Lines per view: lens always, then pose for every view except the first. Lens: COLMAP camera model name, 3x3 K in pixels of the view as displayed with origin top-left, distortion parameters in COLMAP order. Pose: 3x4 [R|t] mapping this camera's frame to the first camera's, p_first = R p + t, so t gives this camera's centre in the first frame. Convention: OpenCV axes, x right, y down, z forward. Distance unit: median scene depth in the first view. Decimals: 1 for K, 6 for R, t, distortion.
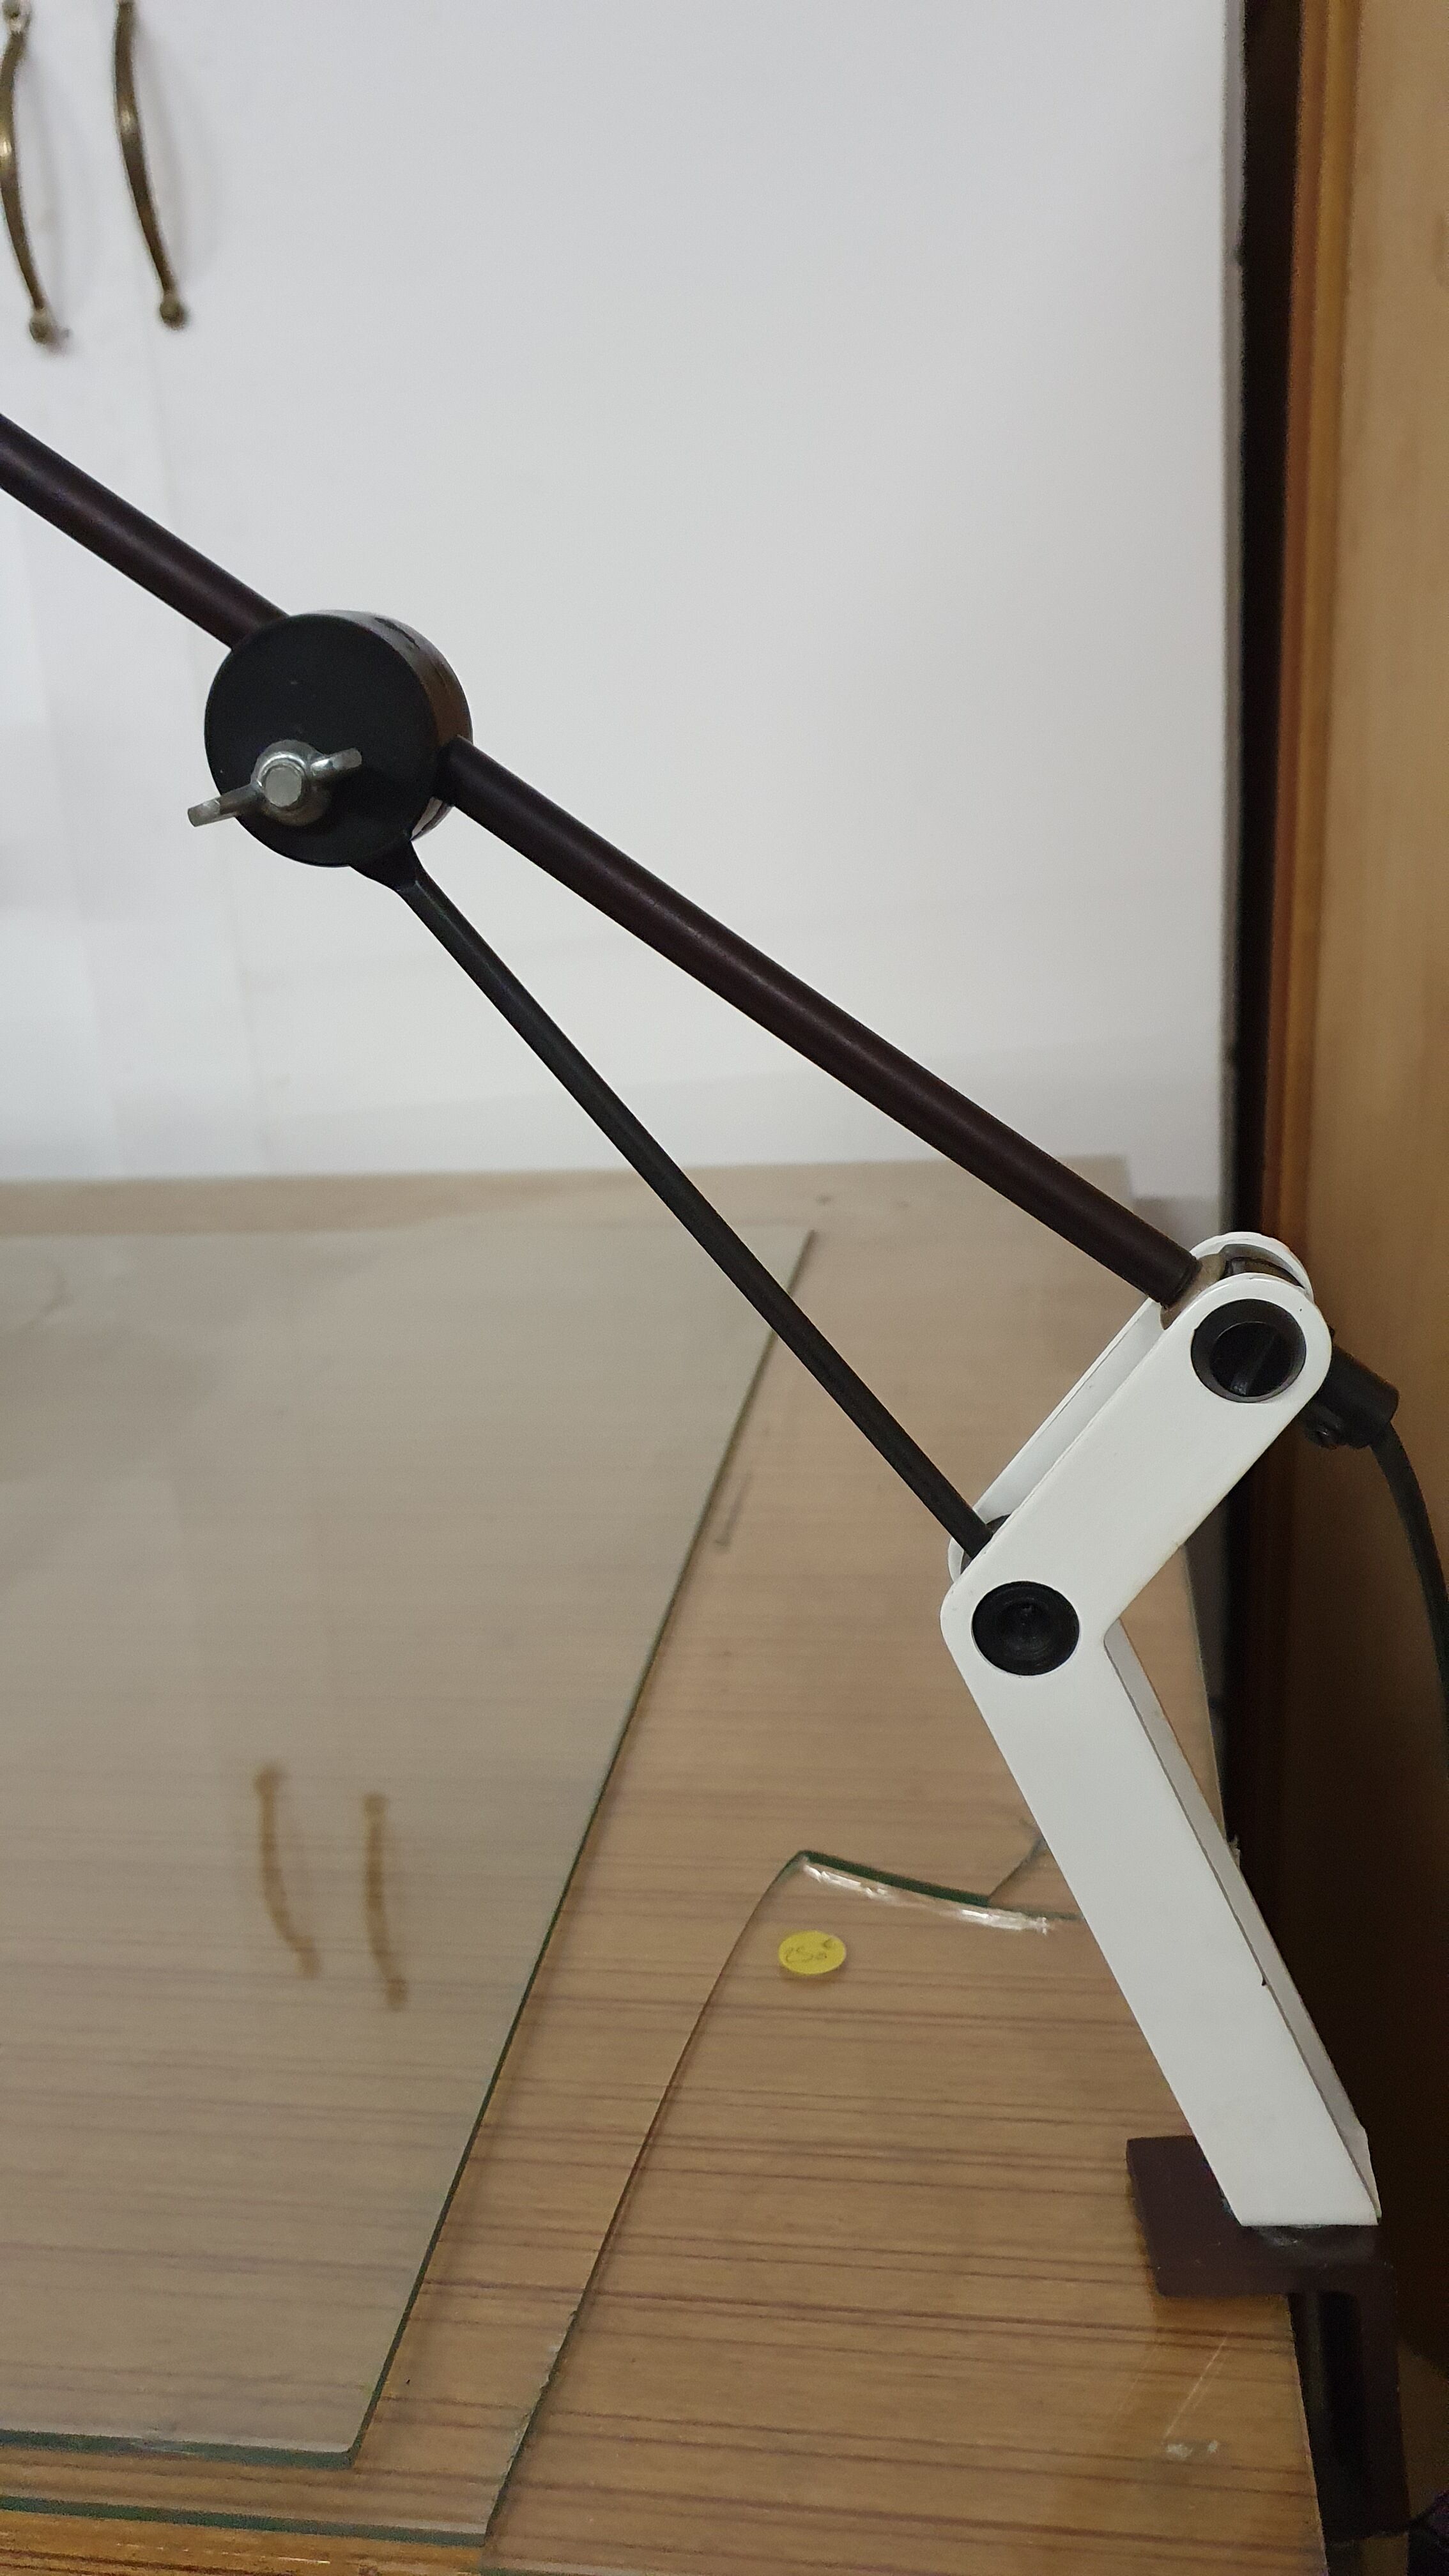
lens RADIAL K [[2120.4, 0, 734.0], [0, 2120.4, 1244.2], [0, 0, 1]] dist [0.009899, 0.021411]
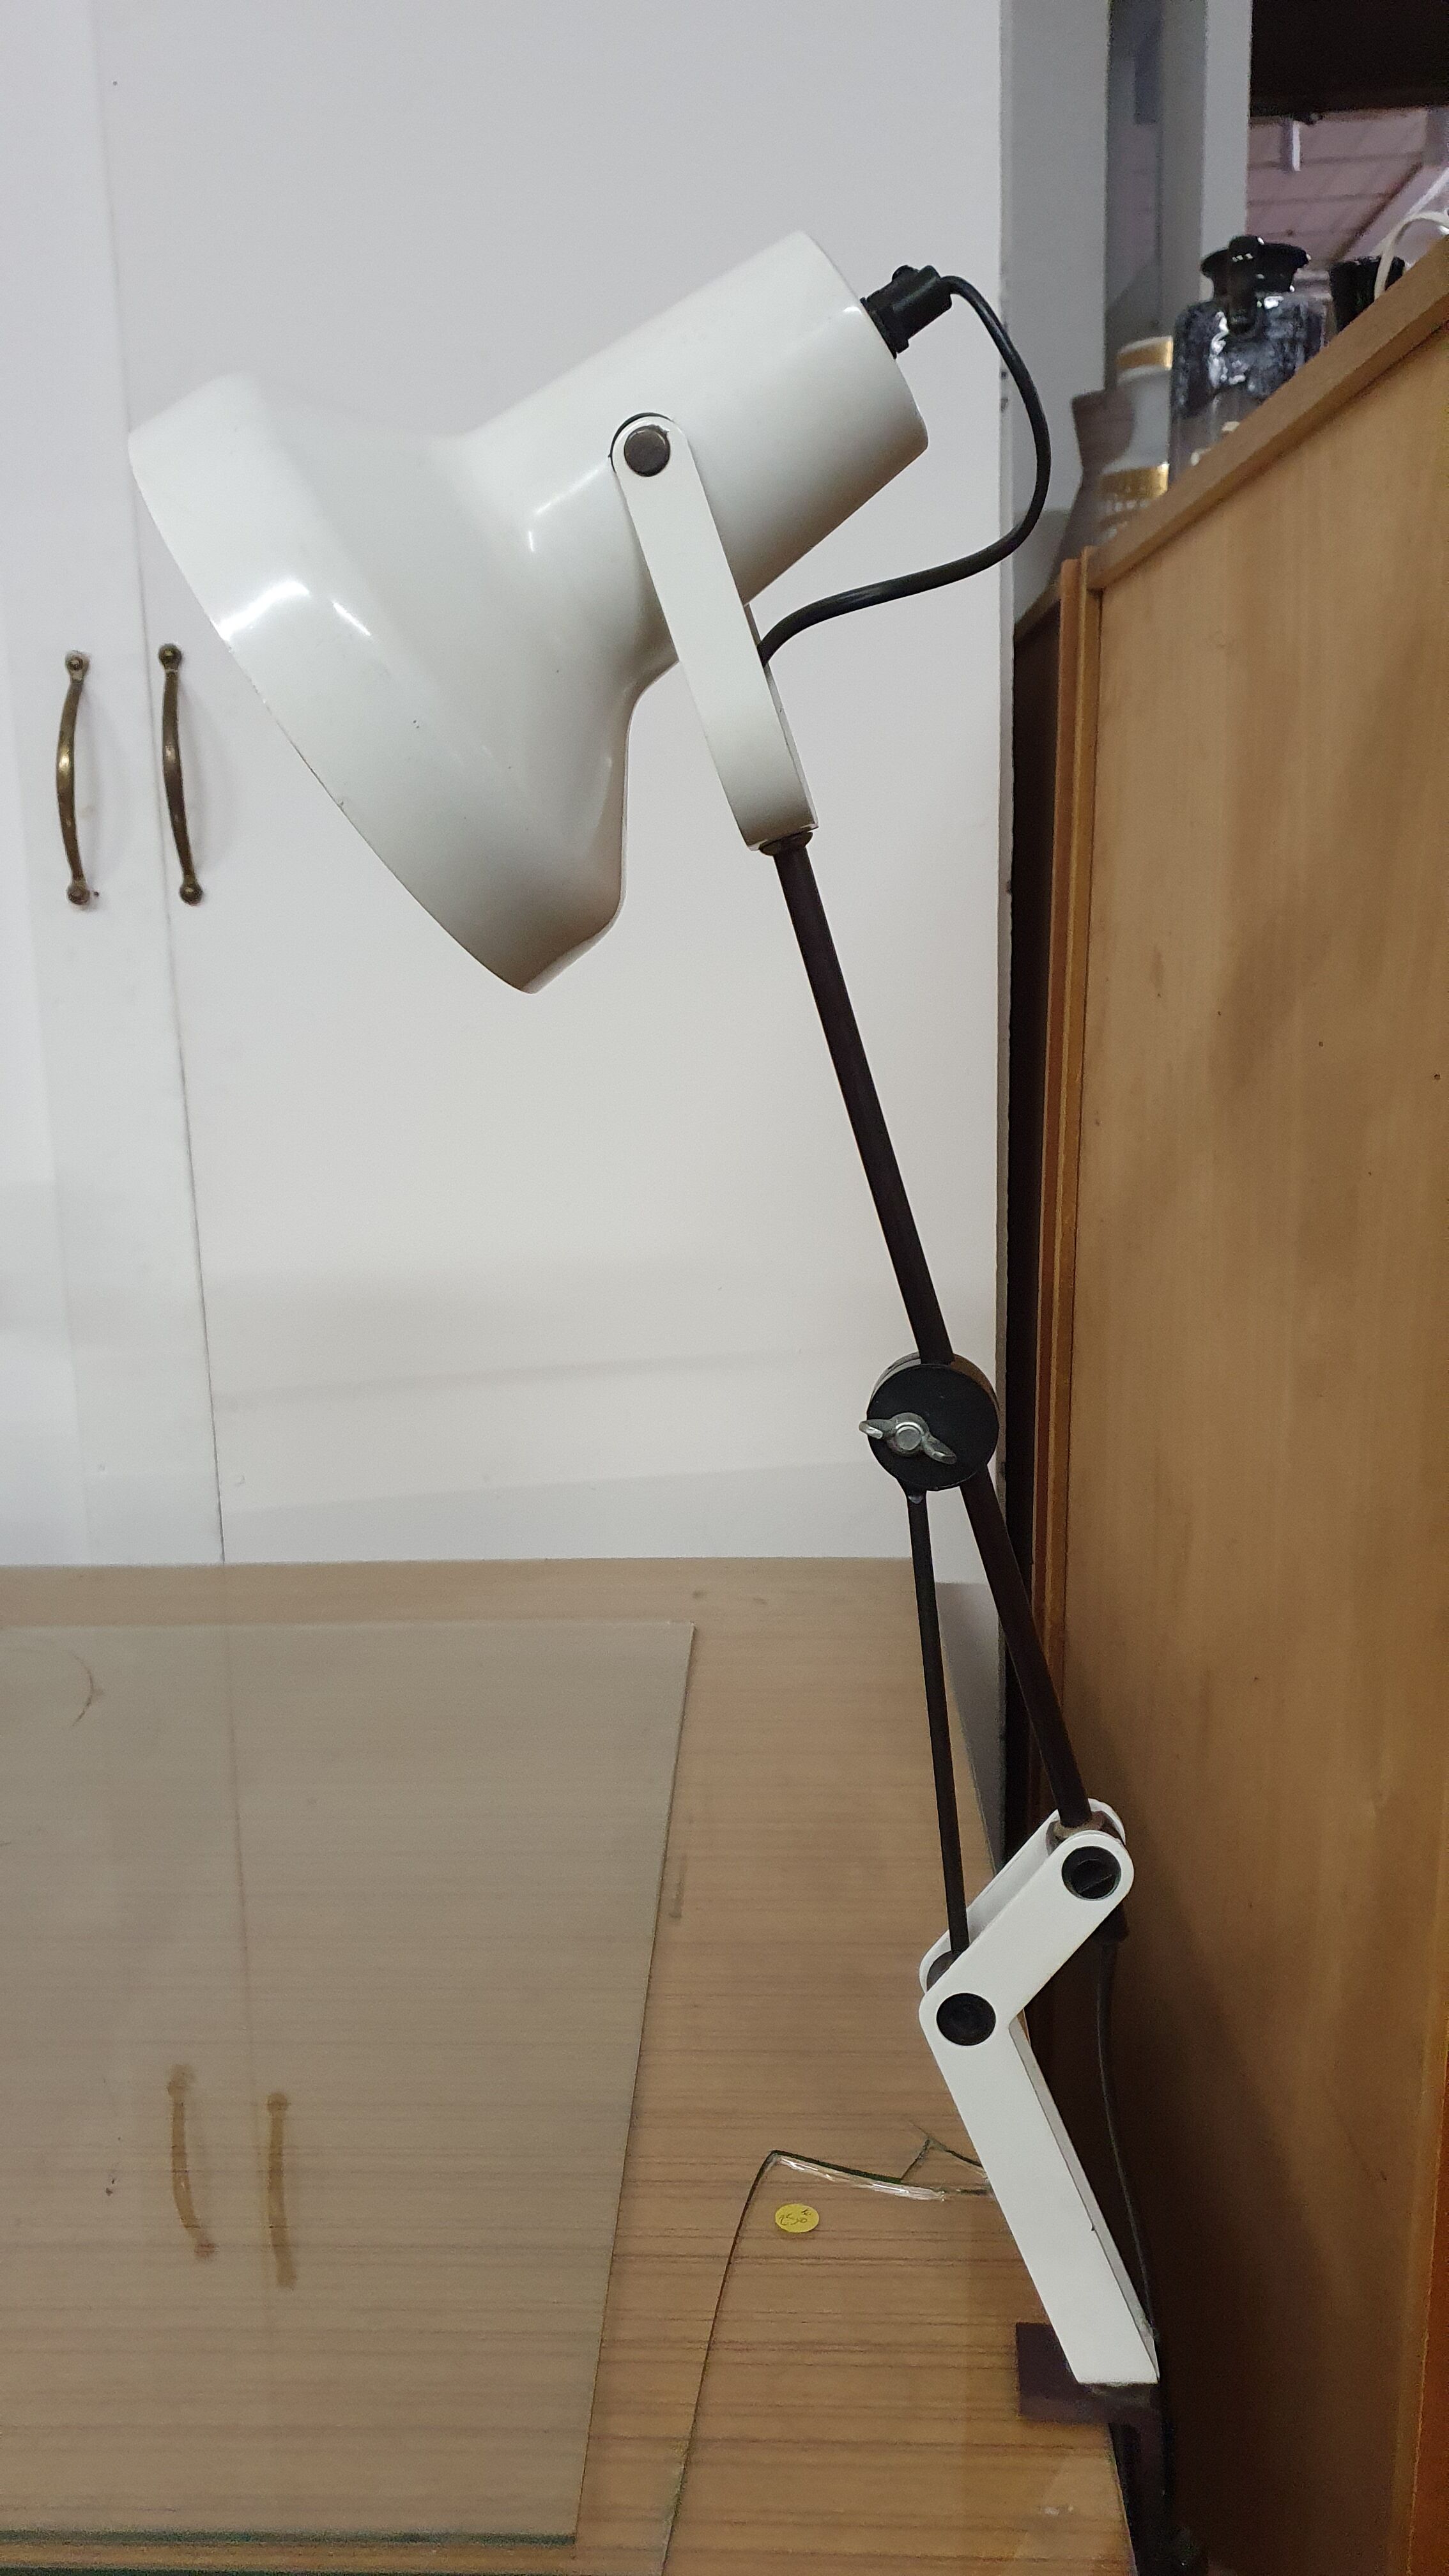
lens RADIAL K [[2120.4, 0, 713.0], [0, 2120.4, 1263.6], [0, 0, 1]] dist [0.009899, 0.021411]
pose [[0.992600, 0.023578, 0.119120, -0.240236], [-0.011117, 0.994493, -0.104210, -0.212008], [-0.120921, 0.102115, 0.987396, -0.639131]]
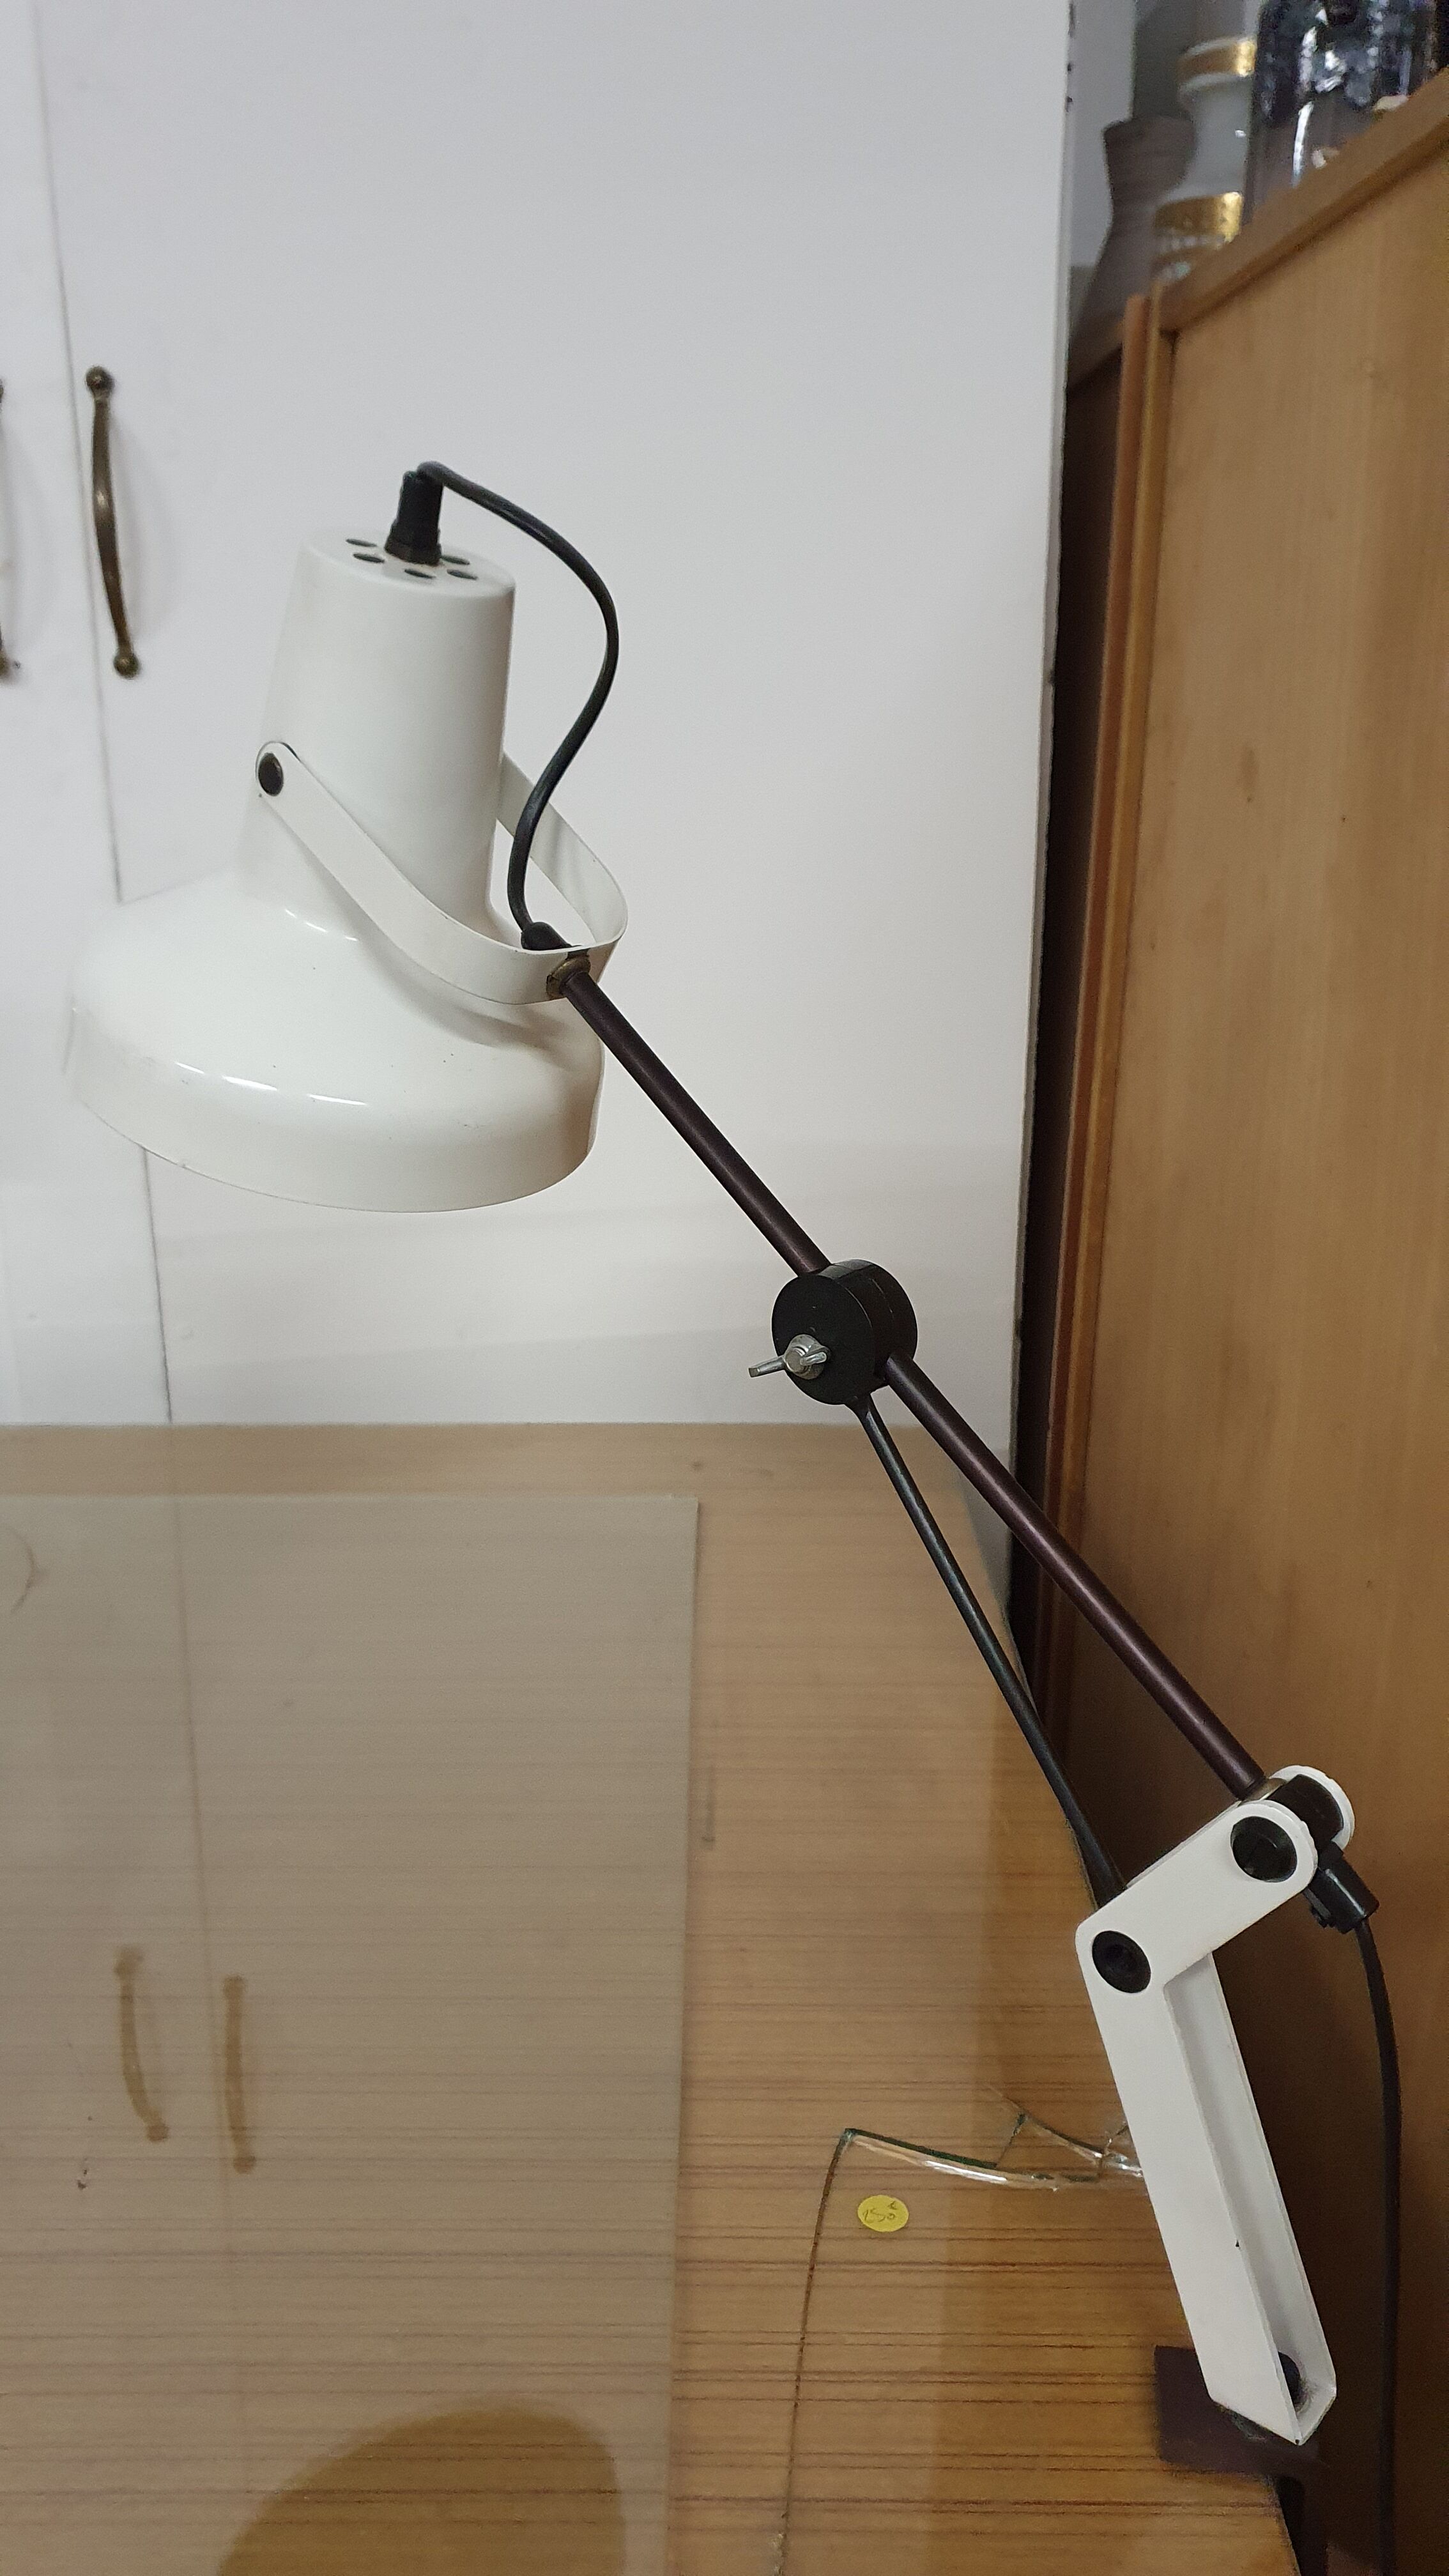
lens RADIAL K [[2120.4, 0, 706.5], [0, 2120.4, 1291.8], [0, 0, 1]] dist [0.009899, 0.021411]
pose [[0.987144, 0.021562, 0.158372, -0.321081], [-0.020198, 0.999744, -0.010219, -0.252657], [-0.158552, 0.006889, 0.987327, -0.334292]]
